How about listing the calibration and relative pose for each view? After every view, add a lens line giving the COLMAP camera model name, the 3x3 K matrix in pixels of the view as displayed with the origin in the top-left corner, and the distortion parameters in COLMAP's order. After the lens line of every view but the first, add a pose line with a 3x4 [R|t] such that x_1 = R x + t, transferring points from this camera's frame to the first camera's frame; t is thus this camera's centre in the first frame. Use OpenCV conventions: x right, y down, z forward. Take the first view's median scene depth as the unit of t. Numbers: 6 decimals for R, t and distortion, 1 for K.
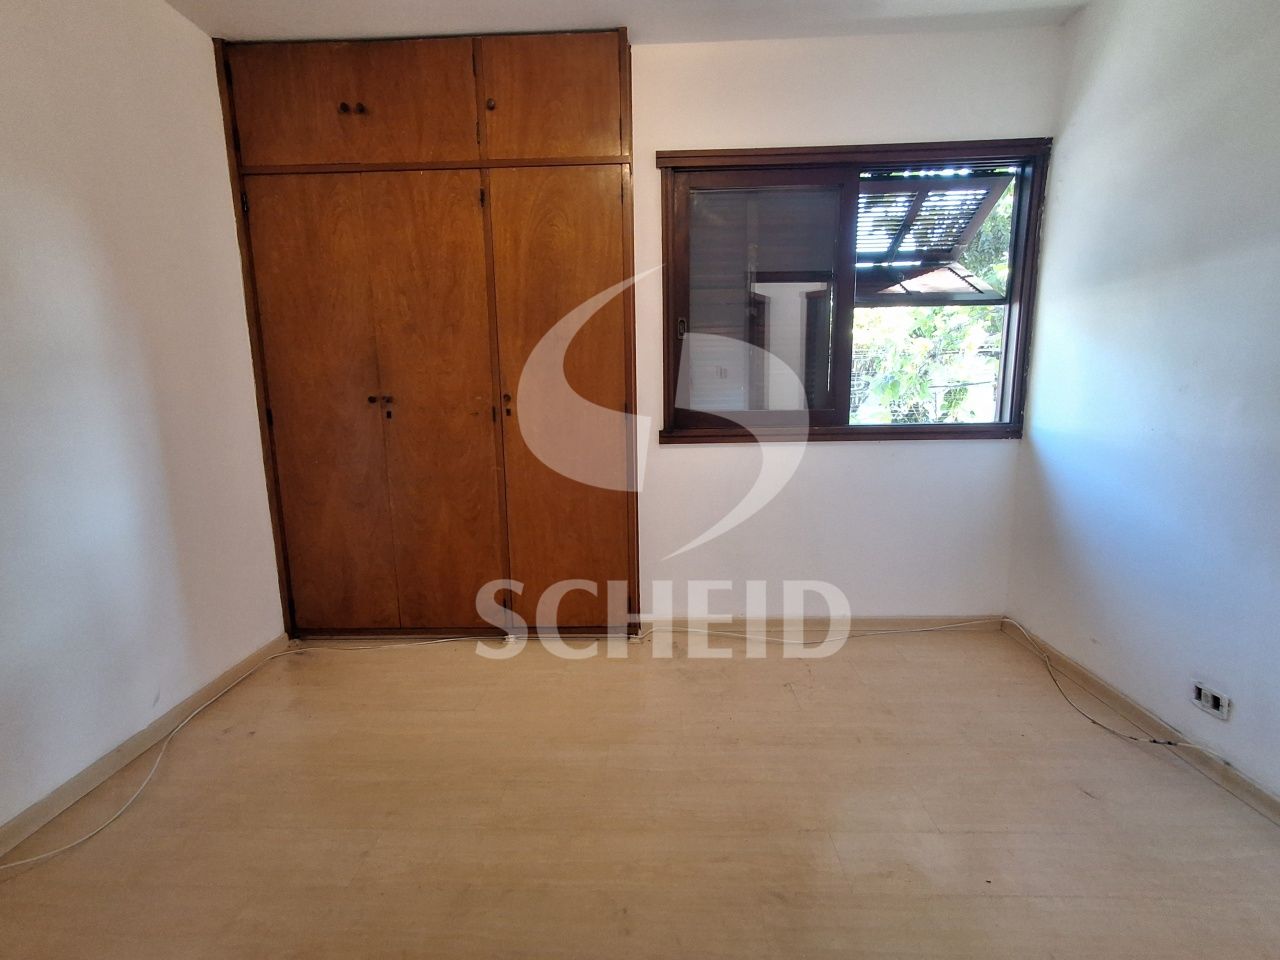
lens RADIAL K [[581.1, 0, 636.8], [0, 581.1, 479.3], [0, 0, 1]] dist [-0.000630, 0.000055]
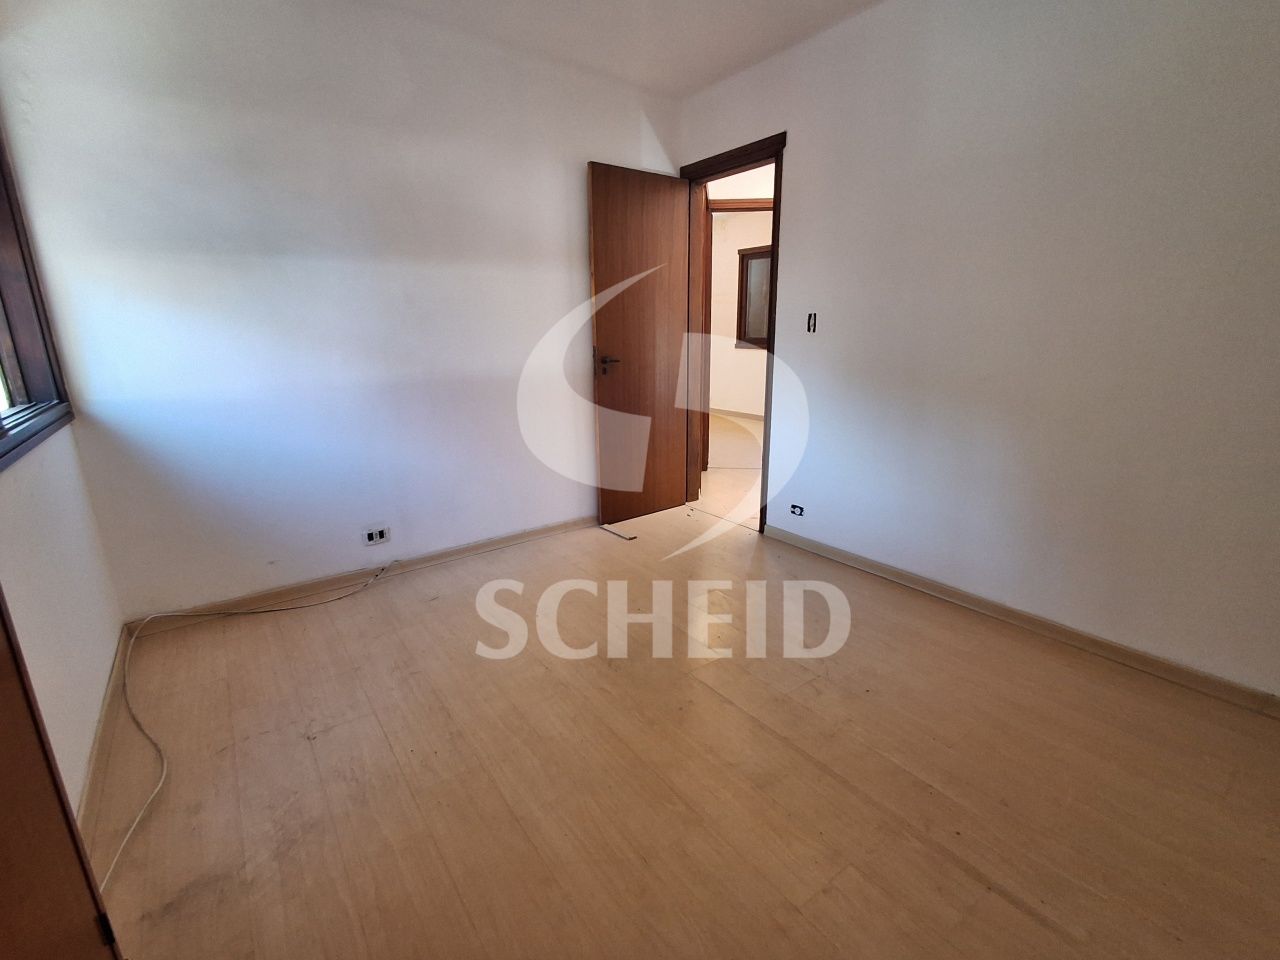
lens RADIAL K [[581.1, 0, 639.3], [0, 581.1, 480.5], [0, 0, 1]] dist [-0.000630, 0.000055]
pose [[-0.626680, -0.176880, 0.758937, -0.531767], [0.141544, 0.931863, 0.334060, -0.161864], [-0.766315, 0.316771, -0.558943, 0.947113]]
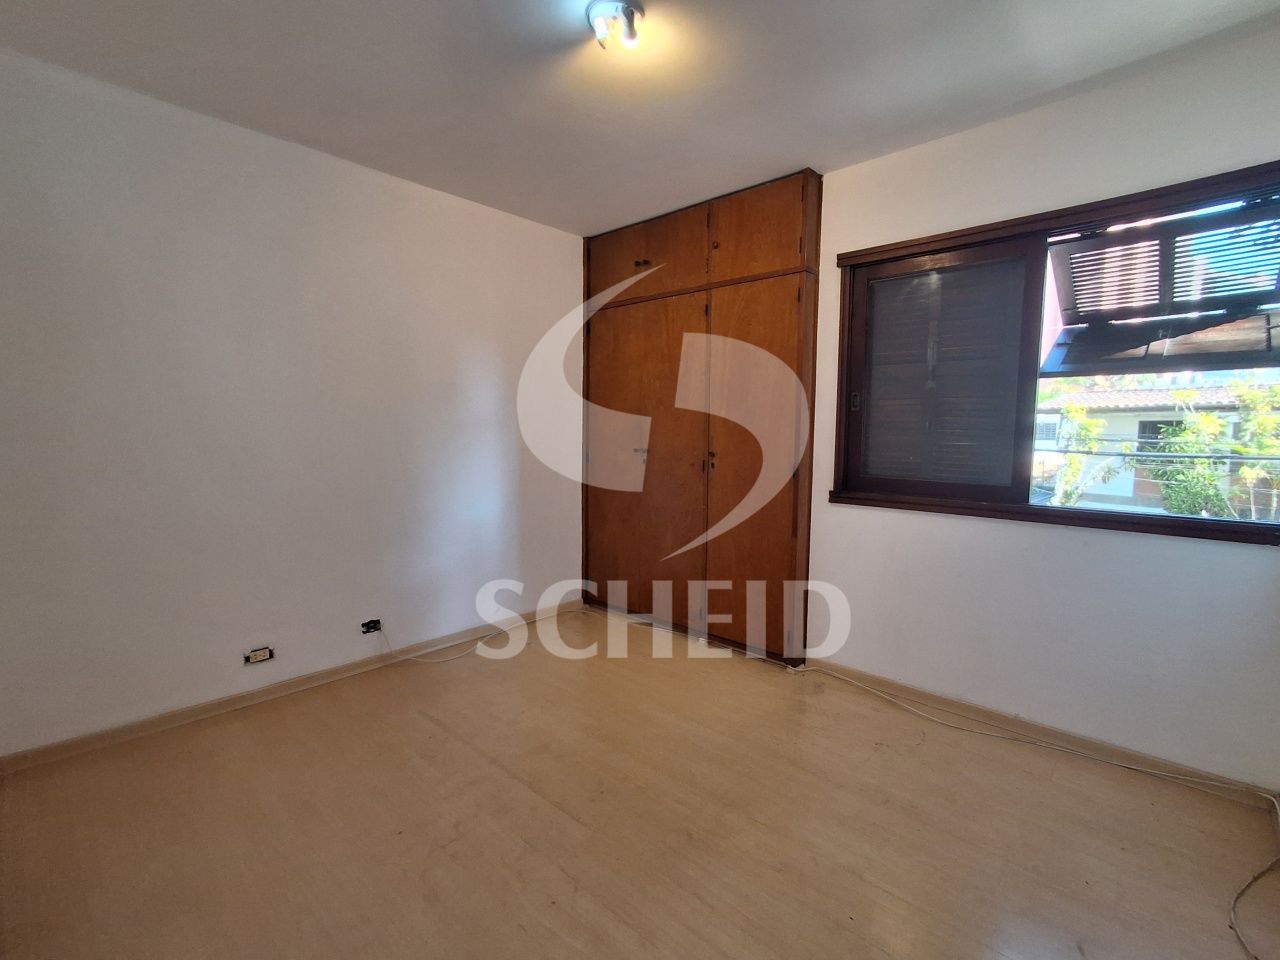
lens RADIAL K [[581.1, 0, 638.8], [0, 581.1, 479.7], [0, 0, 1]] dist [-0.000630, 0.000055]
pose [[0.752493, 0.082957, -0.653355, 0.549147], [-0.131966, 0.990909, -0.026173, -0.028310], [0.645244, 0.105915, 0.756599, -0.105061]]
